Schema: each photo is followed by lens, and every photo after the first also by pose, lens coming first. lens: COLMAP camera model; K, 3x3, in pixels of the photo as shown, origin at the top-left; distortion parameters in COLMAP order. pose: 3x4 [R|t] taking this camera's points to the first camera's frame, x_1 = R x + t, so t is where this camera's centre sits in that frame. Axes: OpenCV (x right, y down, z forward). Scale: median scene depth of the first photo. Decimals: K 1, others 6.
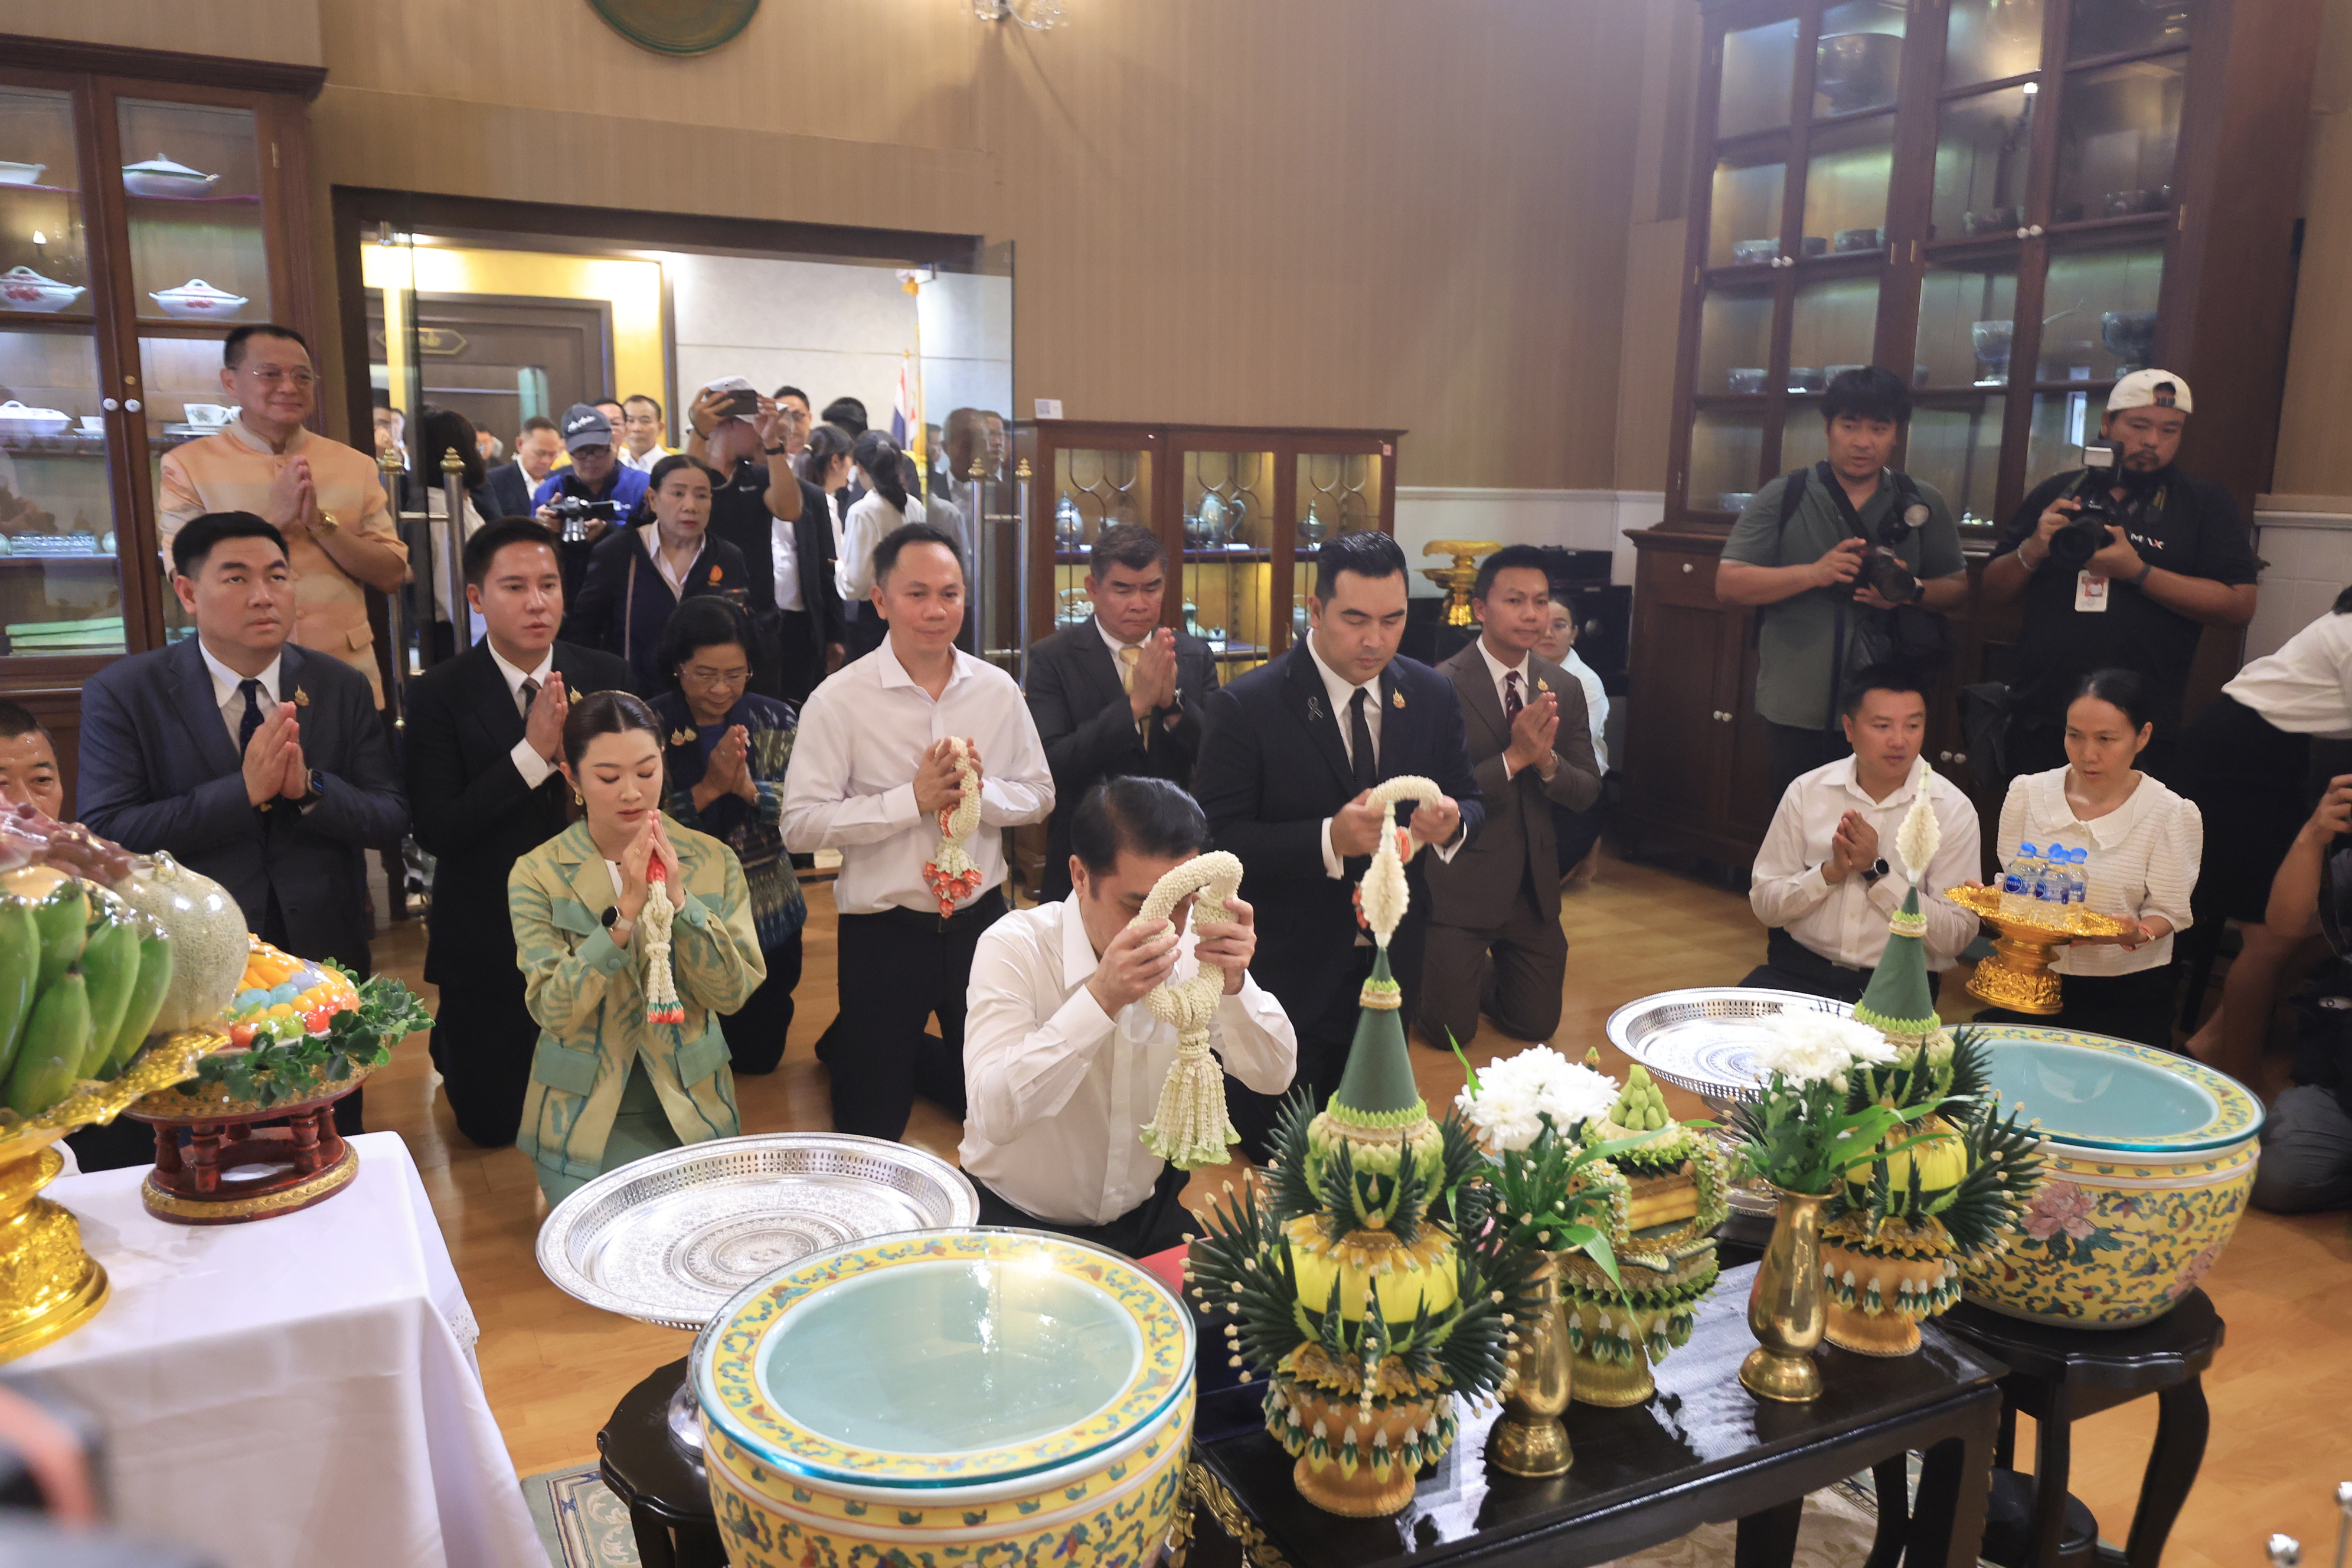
lens RADIAL K [[1761.3, 0, 1176.0], [0, 1761.3, 784.0], [0, 0, 1]] dist [-0.006853, -0.000357]
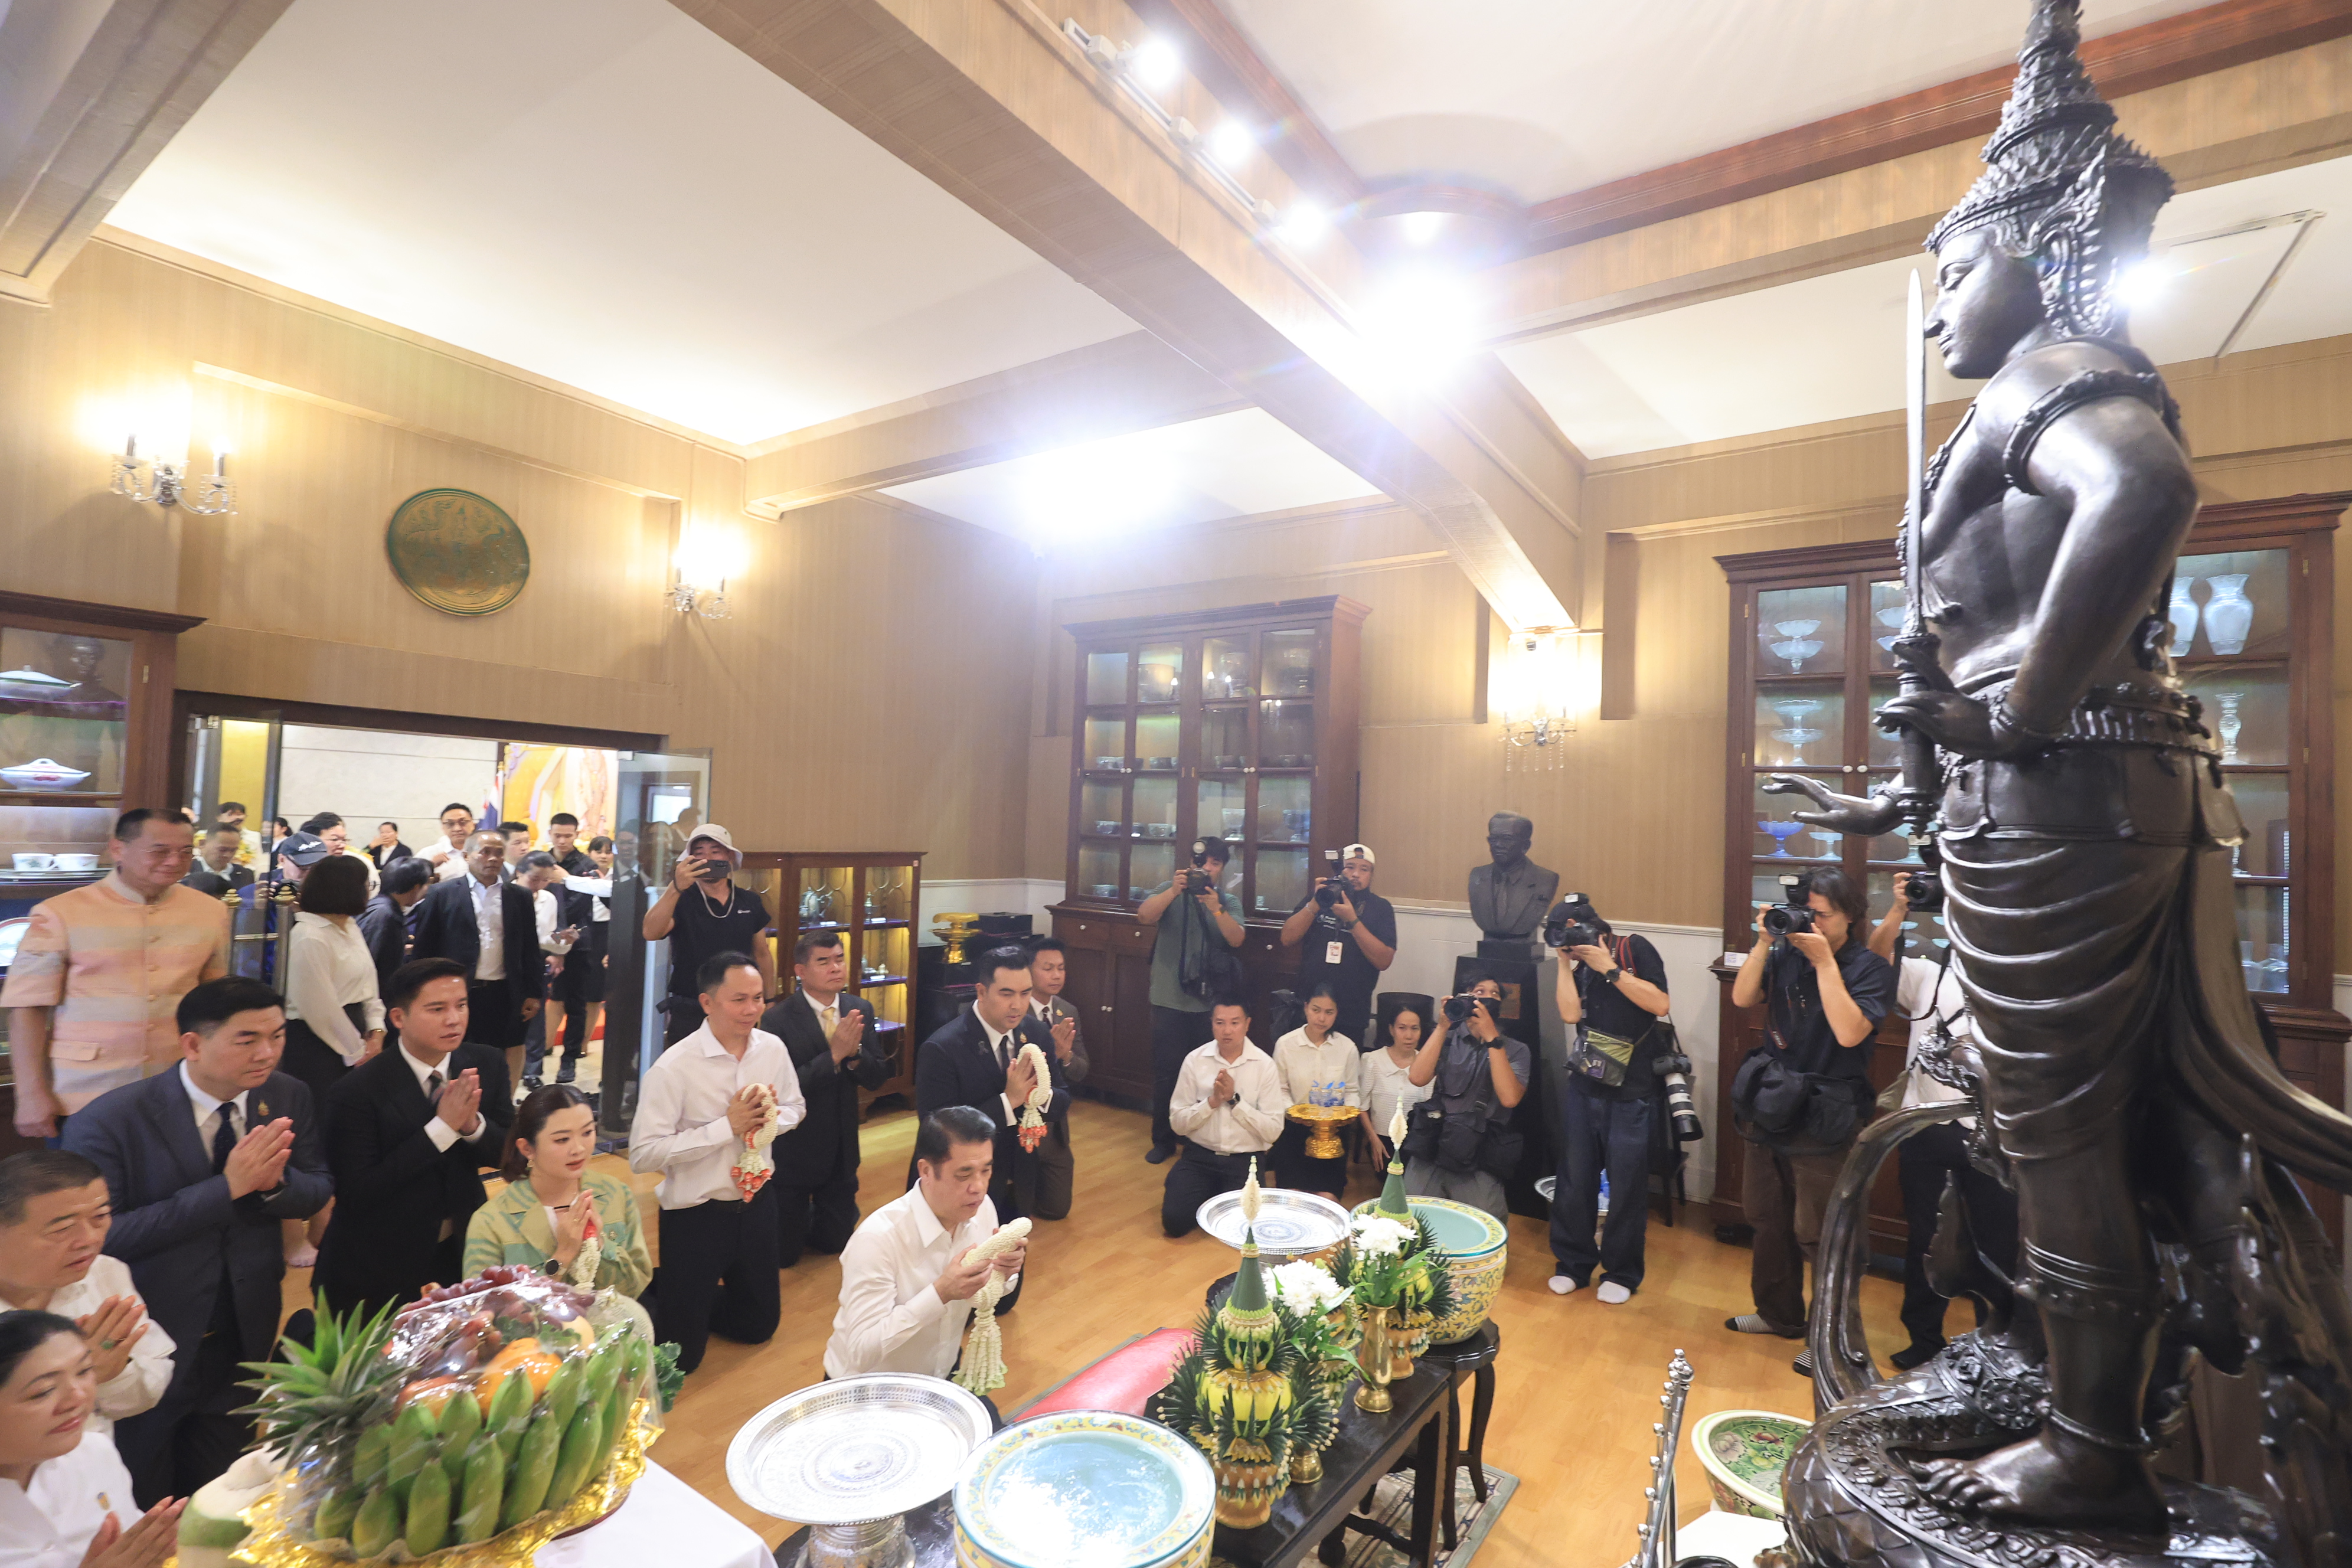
lens RADIAL K [[1065.4, 0, 1176.0], [0, 1065.4, 784.0], [0, 0, 1]] dist [-0.002424, -0.000124]
pose [[0.881702, 0.027188, 0.471023, -0.220190], [0.070204, 0.979664, -0.187962, -0.074295], [-0.466554, 0.198794, 0.861863, -0.061691]]
